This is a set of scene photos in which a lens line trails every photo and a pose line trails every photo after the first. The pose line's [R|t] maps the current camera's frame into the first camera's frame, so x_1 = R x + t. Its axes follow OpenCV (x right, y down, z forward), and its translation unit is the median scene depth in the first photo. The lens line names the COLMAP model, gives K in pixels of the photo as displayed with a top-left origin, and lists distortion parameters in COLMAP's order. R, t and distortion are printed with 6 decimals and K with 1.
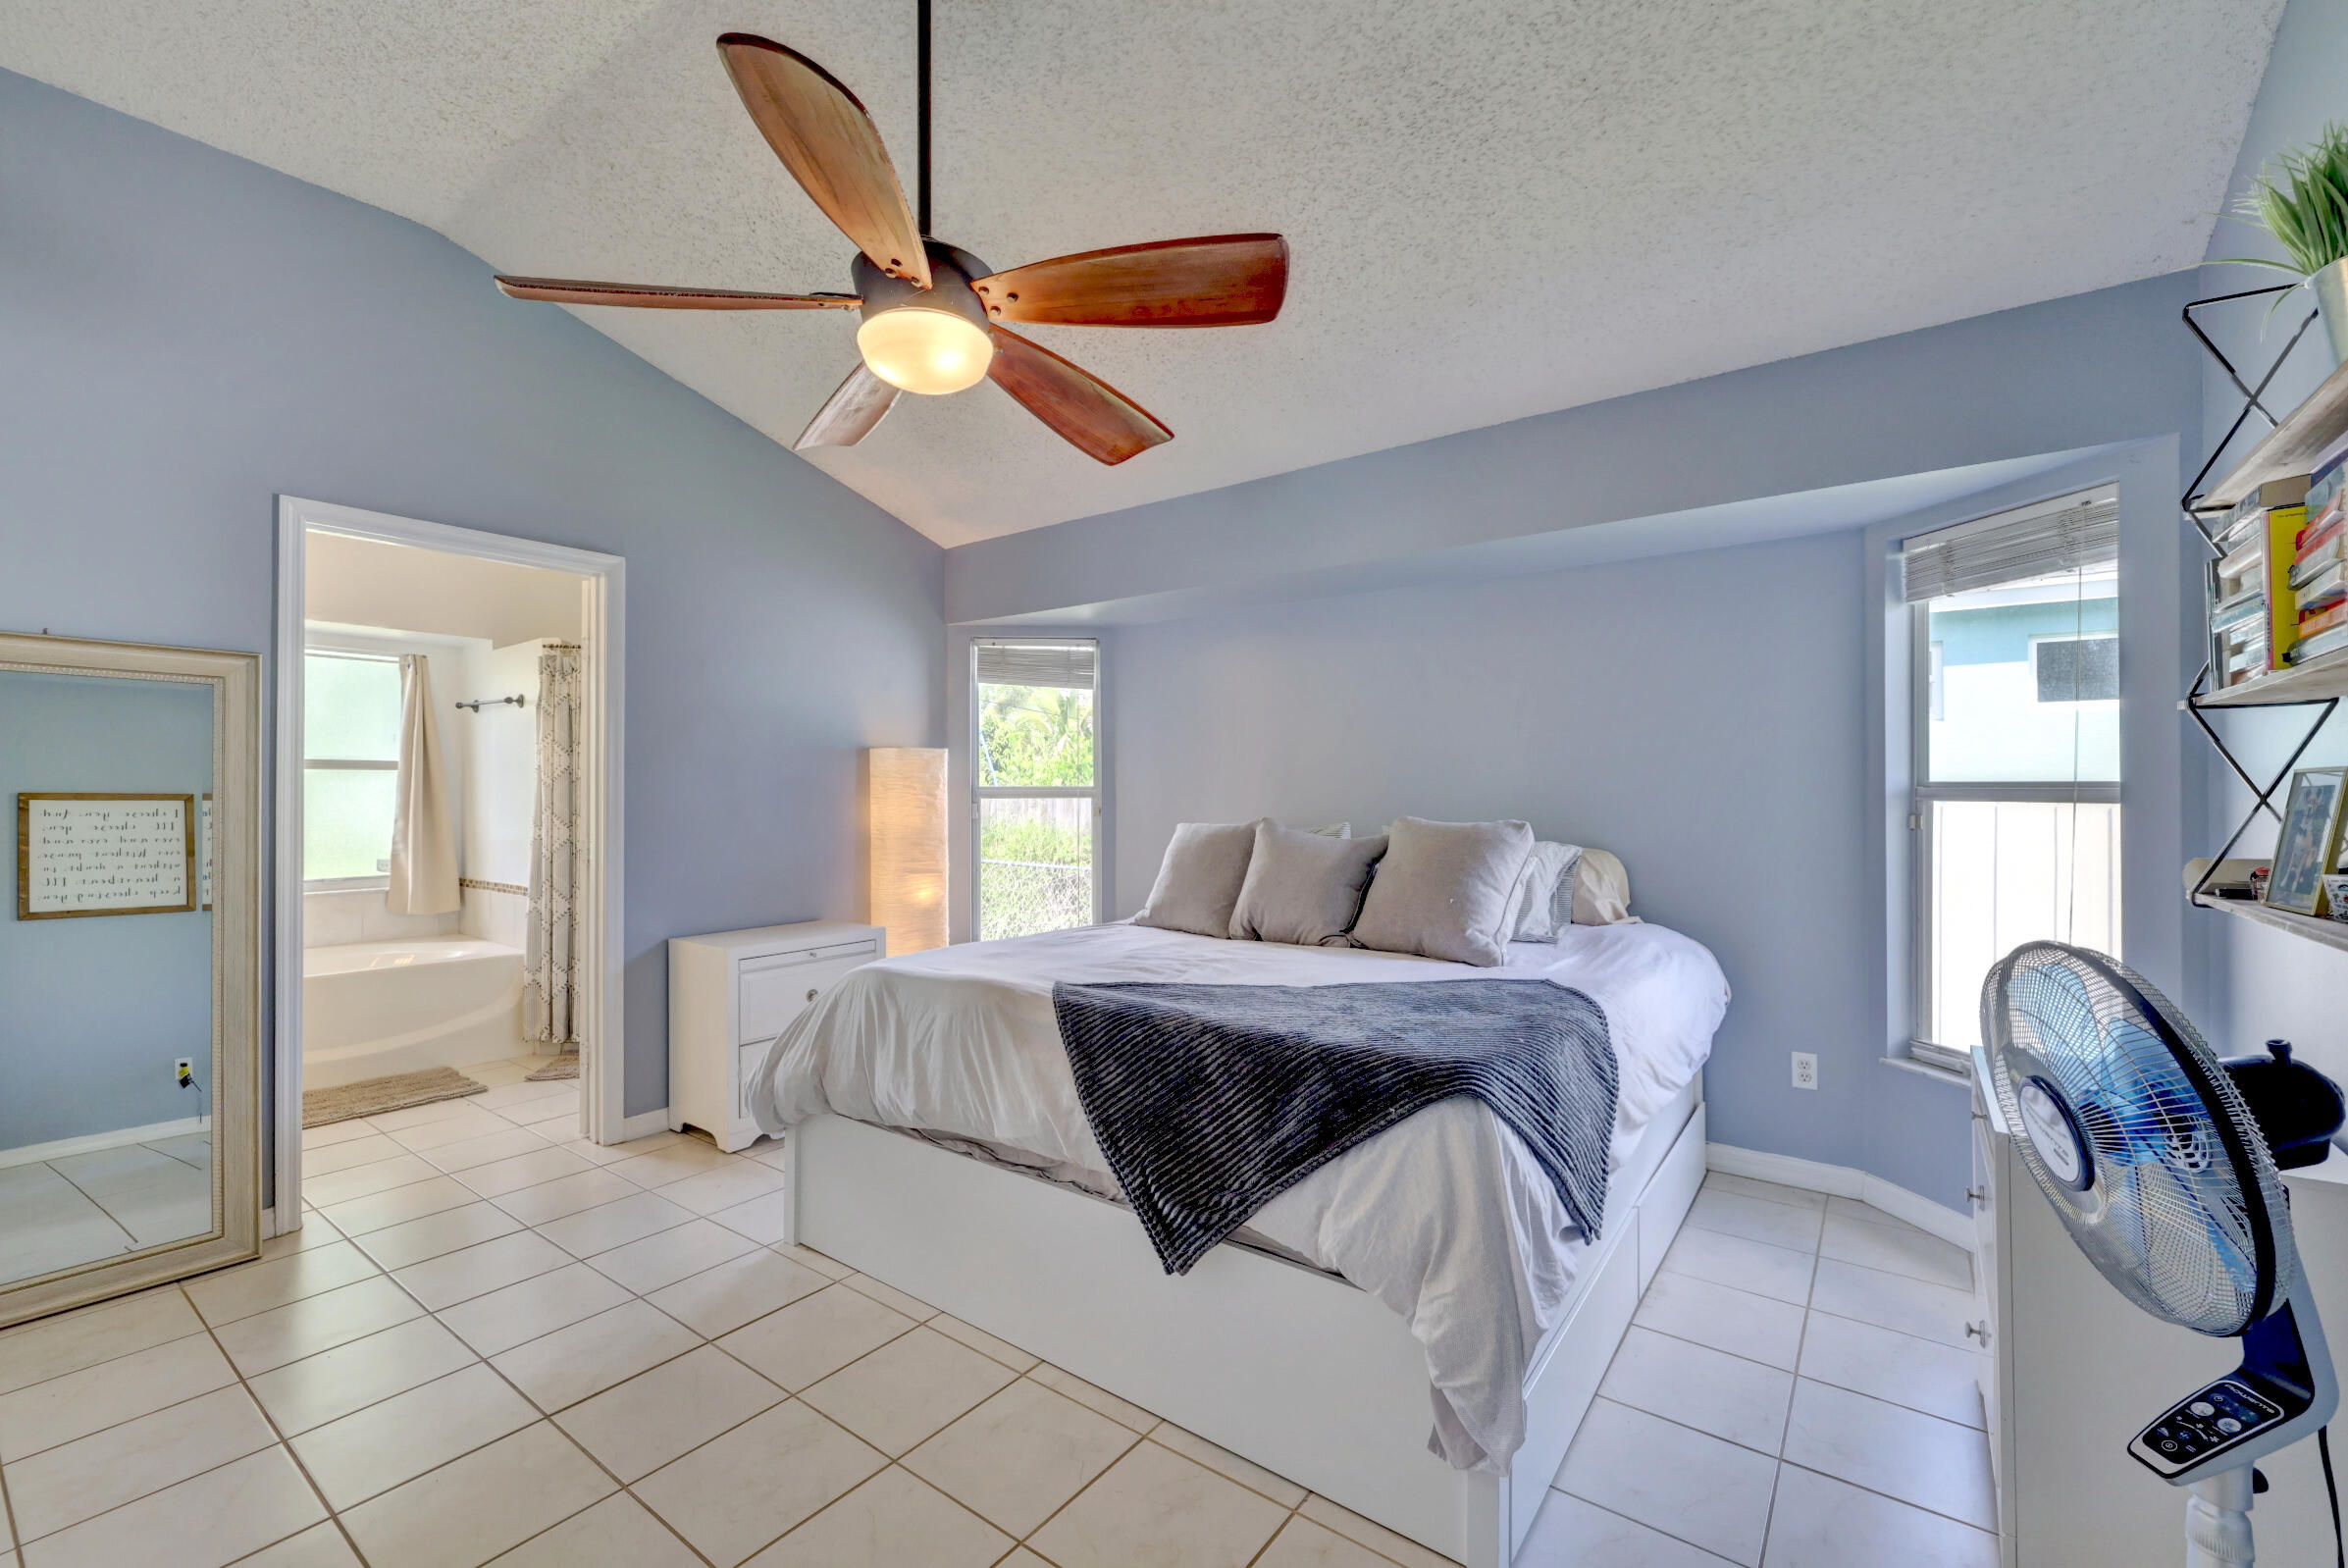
lens RADIAL K [[975.3, 0, 1170.0], [0, 975.3, 785.9], [0, 0, 1]] dist [0.002451, -0.000212]
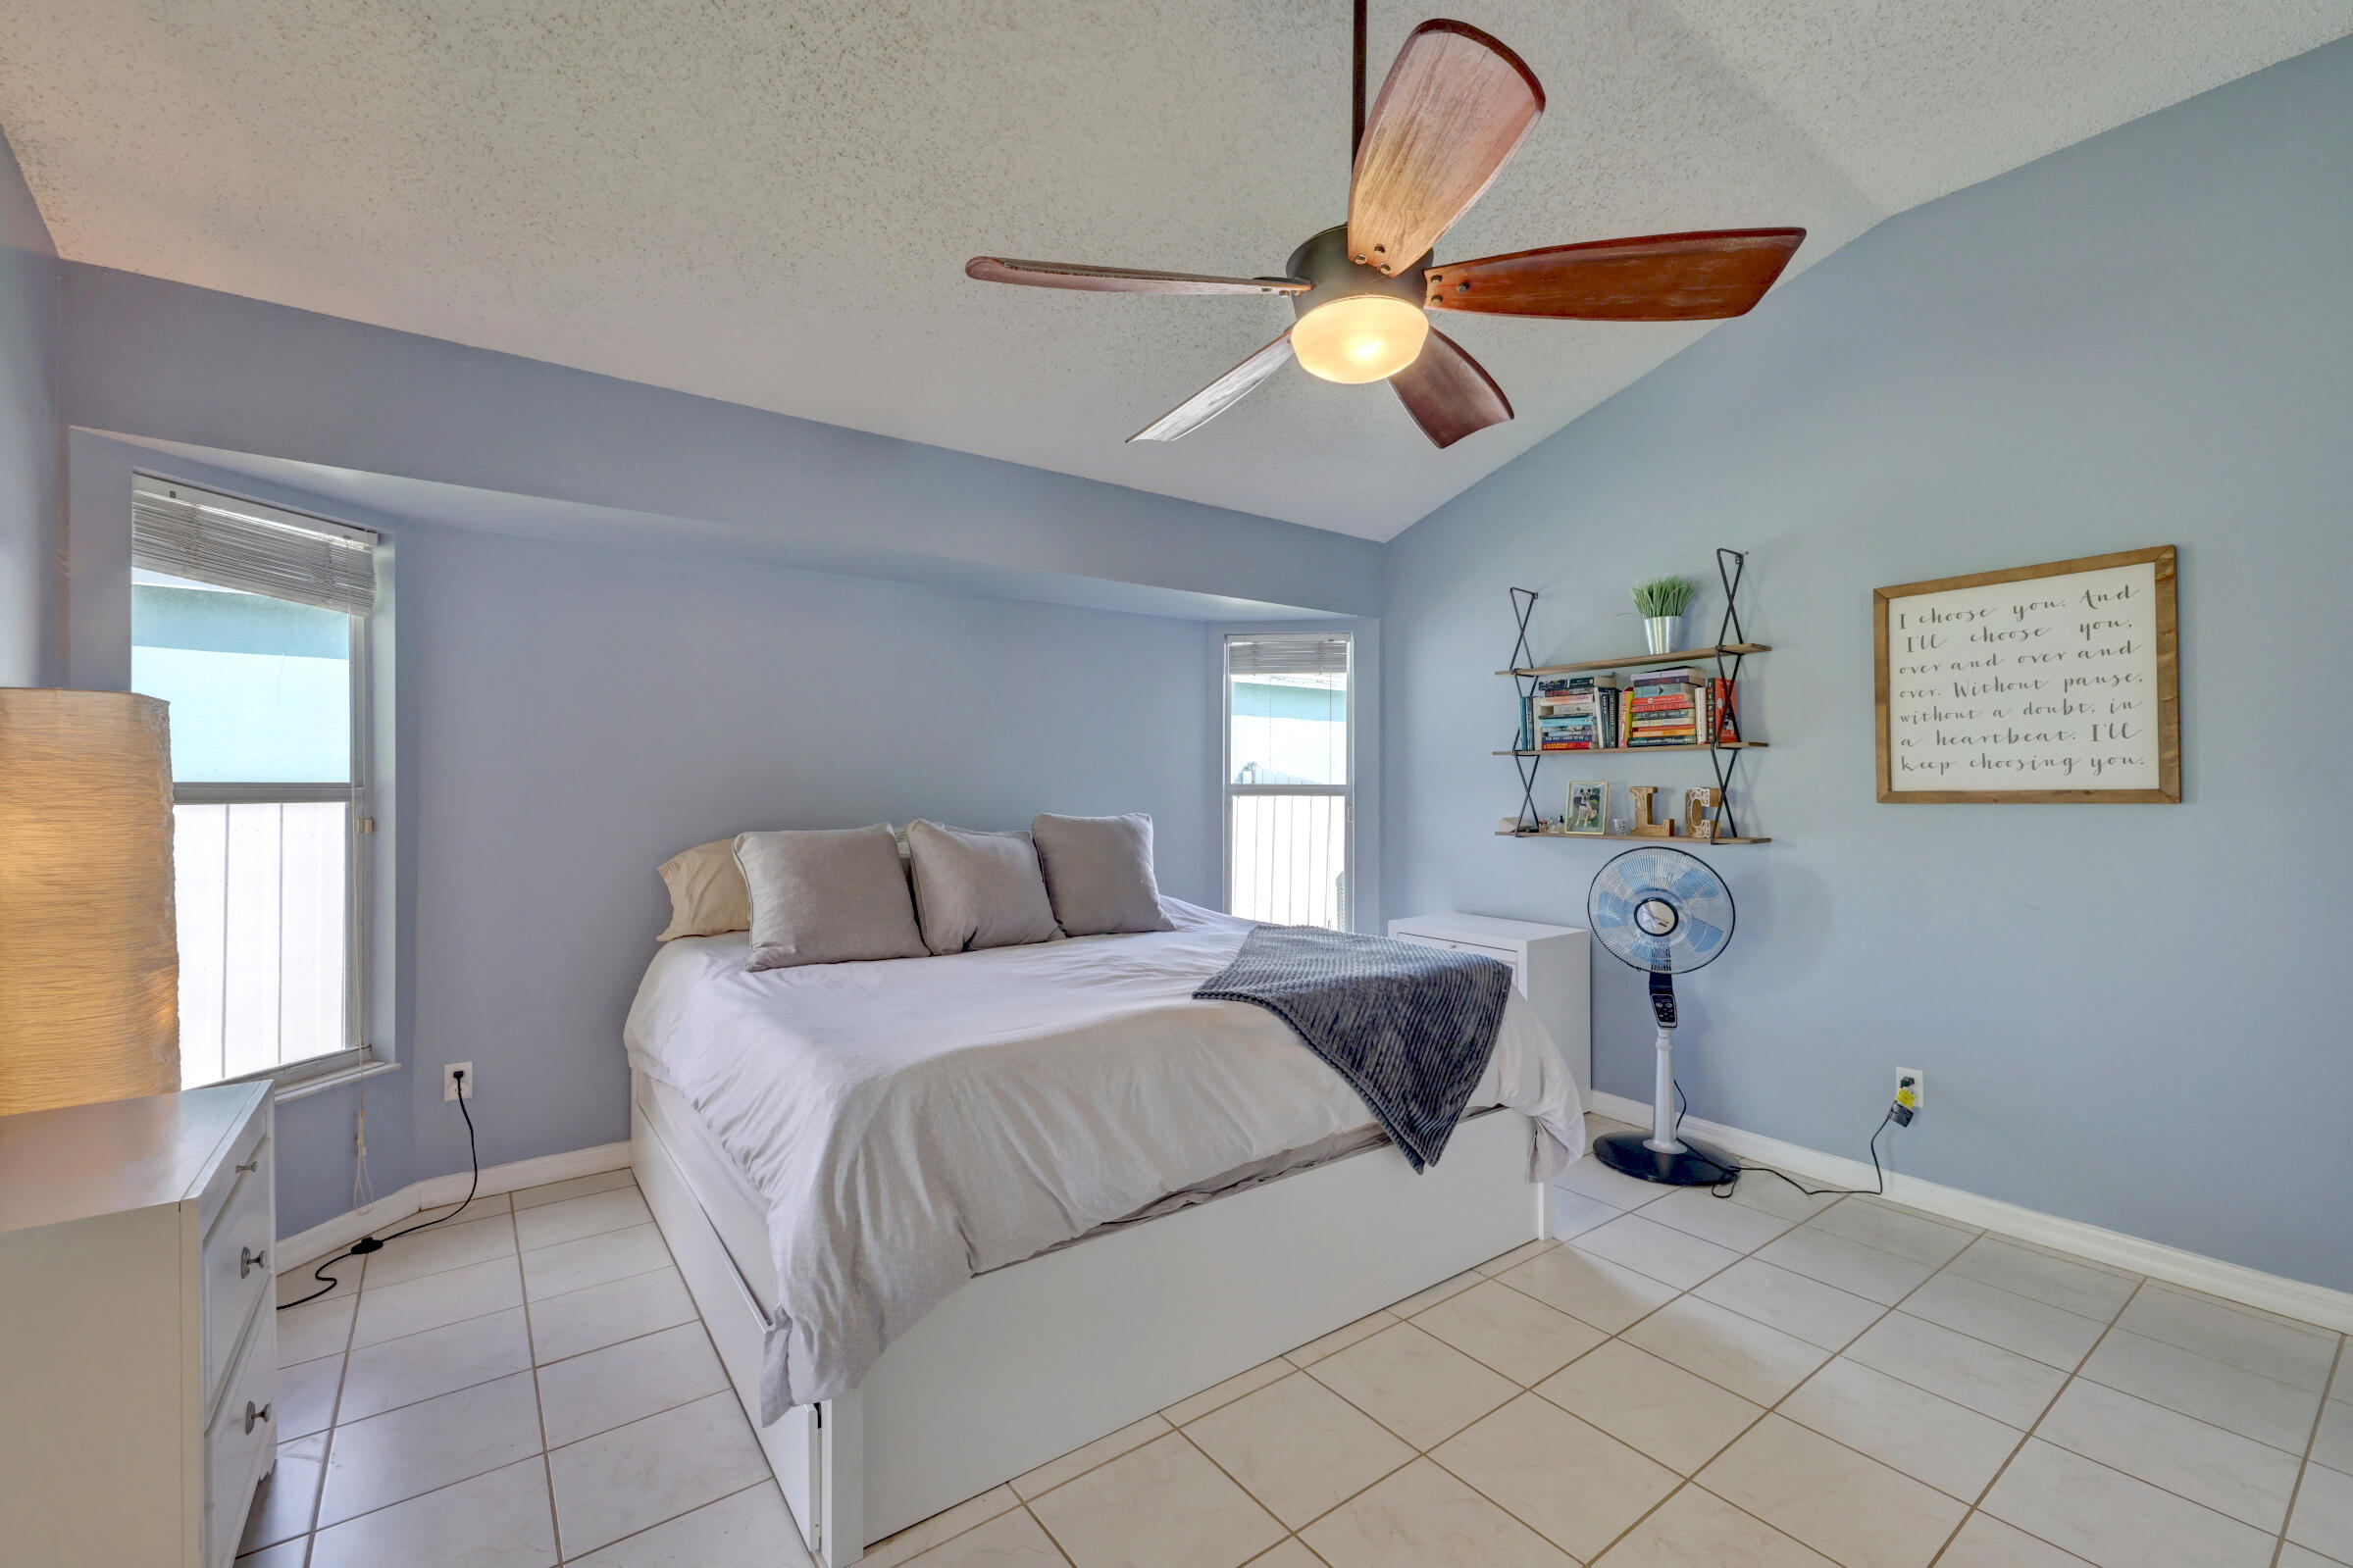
lens RADIAL K [[977.3, 0, 1175.1], [0, 977.3, 789.0], [0, 0, 1]] dist [0.002451, -0.000212]
pose [[0.292729, -0.000351, 0.956195, -0.914956], [-0.003665, 0.999992, 0.001489, 0.002859], [-0.956188, -0.003941, 0.292726, 0.660548]]
